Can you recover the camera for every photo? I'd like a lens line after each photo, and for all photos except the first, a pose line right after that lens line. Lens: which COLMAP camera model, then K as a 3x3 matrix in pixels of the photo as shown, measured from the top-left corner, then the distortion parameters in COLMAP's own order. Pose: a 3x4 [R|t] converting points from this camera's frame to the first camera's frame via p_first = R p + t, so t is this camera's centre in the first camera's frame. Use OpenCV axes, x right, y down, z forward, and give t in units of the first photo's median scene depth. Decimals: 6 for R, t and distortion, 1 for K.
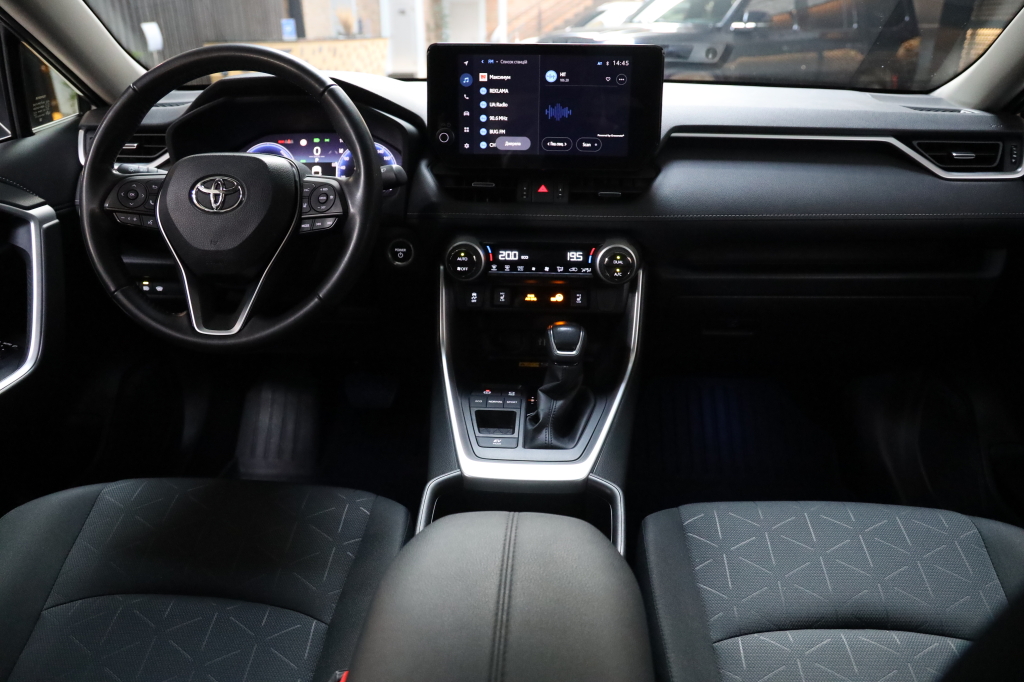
lens RADIAL K [[702.6, 0, 512.9], [0, 702.6, 342.3], [0, 0, 1]] dist [-0.076187, 0.012545]
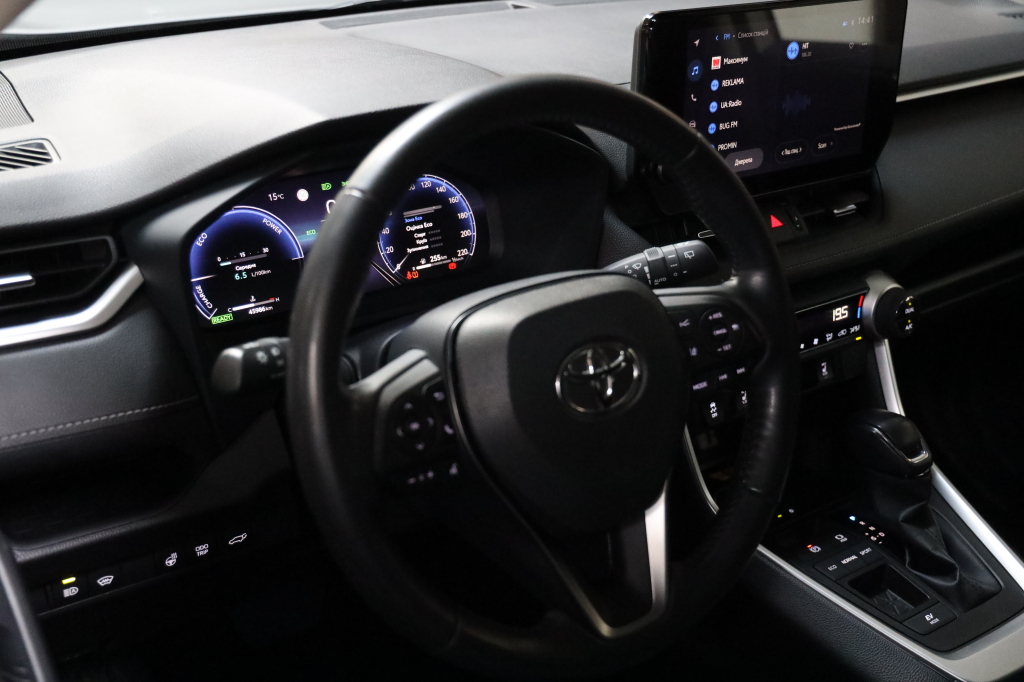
lens RADIAL K [[1181.9, 0, 509.4], [0, 1181.9, 336.7], [0, 0, 1]] dist [0.074834, 0.000000]
pose [[0.774620, -0.241901, 0.584335, -0.853620], [0.211052, 0.969866, 0.121723, -0.315115], [-0.596171, 0.029036, 0.802332, 0.279354]]
